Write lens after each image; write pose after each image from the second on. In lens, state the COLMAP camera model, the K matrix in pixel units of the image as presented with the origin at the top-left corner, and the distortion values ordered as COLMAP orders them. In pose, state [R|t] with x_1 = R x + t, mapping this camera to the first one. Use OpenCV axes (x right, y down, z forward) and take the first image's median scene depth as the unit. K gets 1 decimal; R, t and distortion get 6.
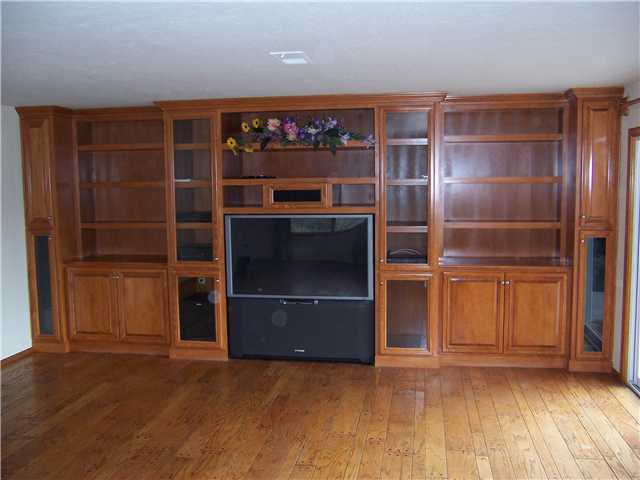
lens RADIAL K [[637.2, 0, 320.0], [0, 637.2, 240.0], [0, 0, 1]] dist [-0.132897, 0.199347]
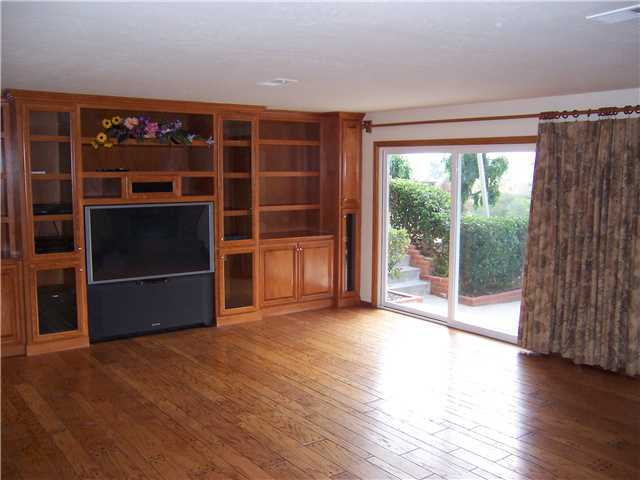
lens RADIAL K [[637.2, 0, 320.0], [0, 637.2, 240.0], [0, 0, 1]] dist [-0.132897, 0.199347]
pose [[0.696629, -0.064214, 0.714552, -0.636961], [0.057693, 0.997775, 0.033420, 0.003933], [-0.715108, 0.017944, 0.698784, 0.004047]]
